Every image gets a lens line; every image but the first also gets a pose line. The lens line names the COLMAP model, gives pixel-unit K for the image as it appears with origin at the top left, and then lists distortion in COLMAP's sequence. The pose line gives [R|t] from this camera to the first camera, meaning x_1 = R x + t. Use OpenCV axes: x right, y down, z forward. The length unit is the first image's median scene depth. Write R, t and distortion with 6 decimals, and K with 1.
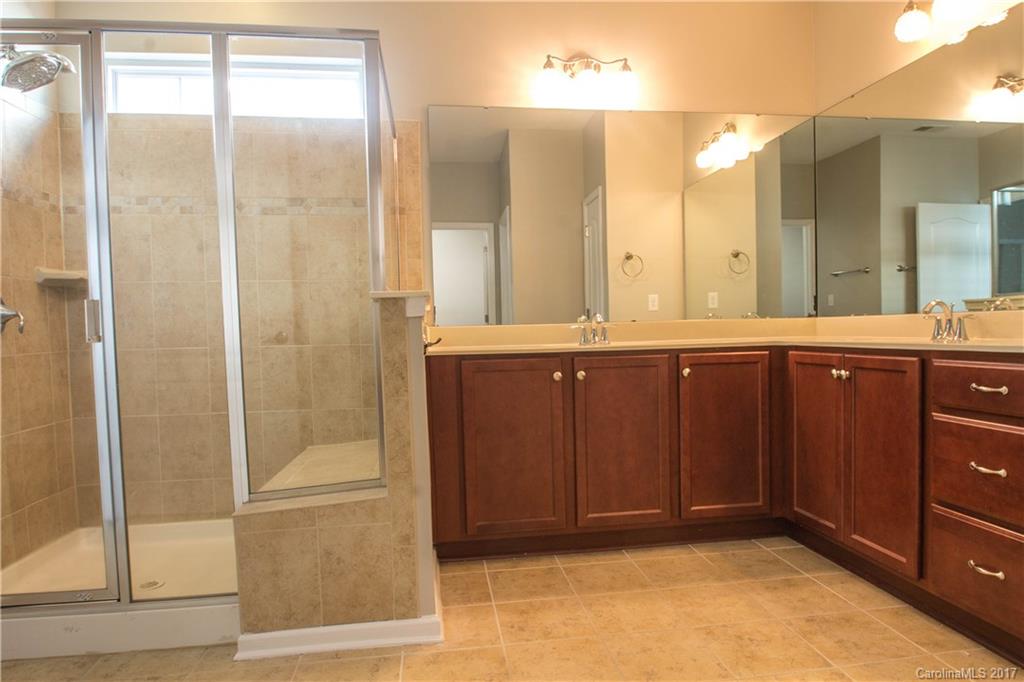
lens RADIAL K [[612.1, 0, 512.0], [0, 612.1, 341.0], [0, 0, 1]] dist [-0.005947, -0.002350]
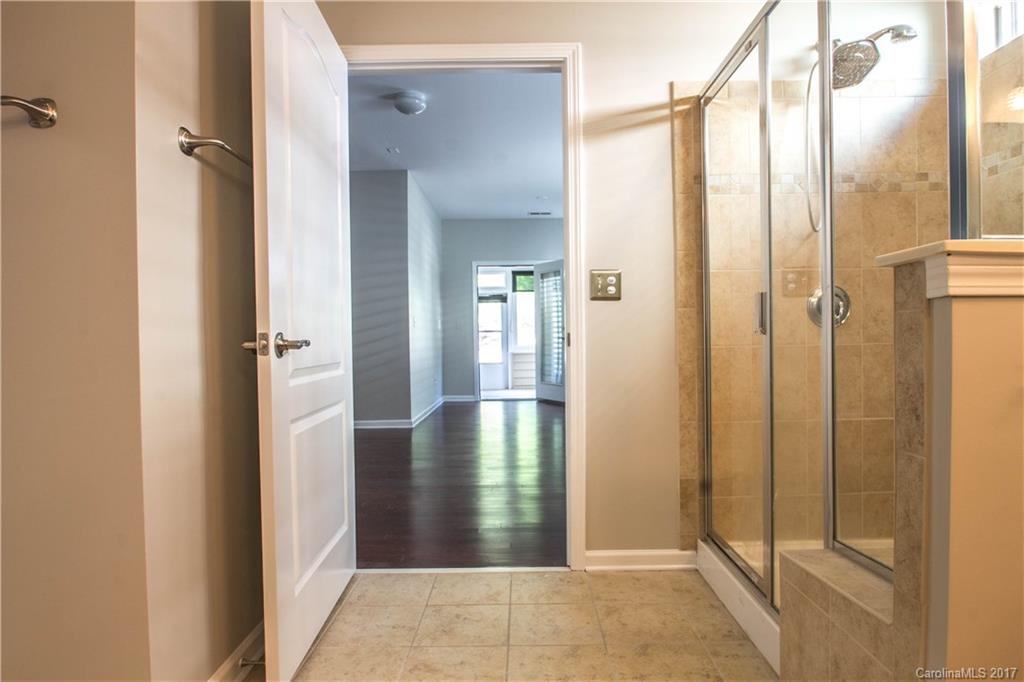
lens RADIAL K [[612.1, 0, 512.0], [0, 612.1, 341.0], [0, 0, 1]] dist [-0.005947, -0.002350]
pose [[-0.125720, 0.036153, -0.991407, 0.371670], [-0.009152, 0.999251, 0.037600, -0.020021], [0.992024, 0.013800, -0.125295, 0.721298]]
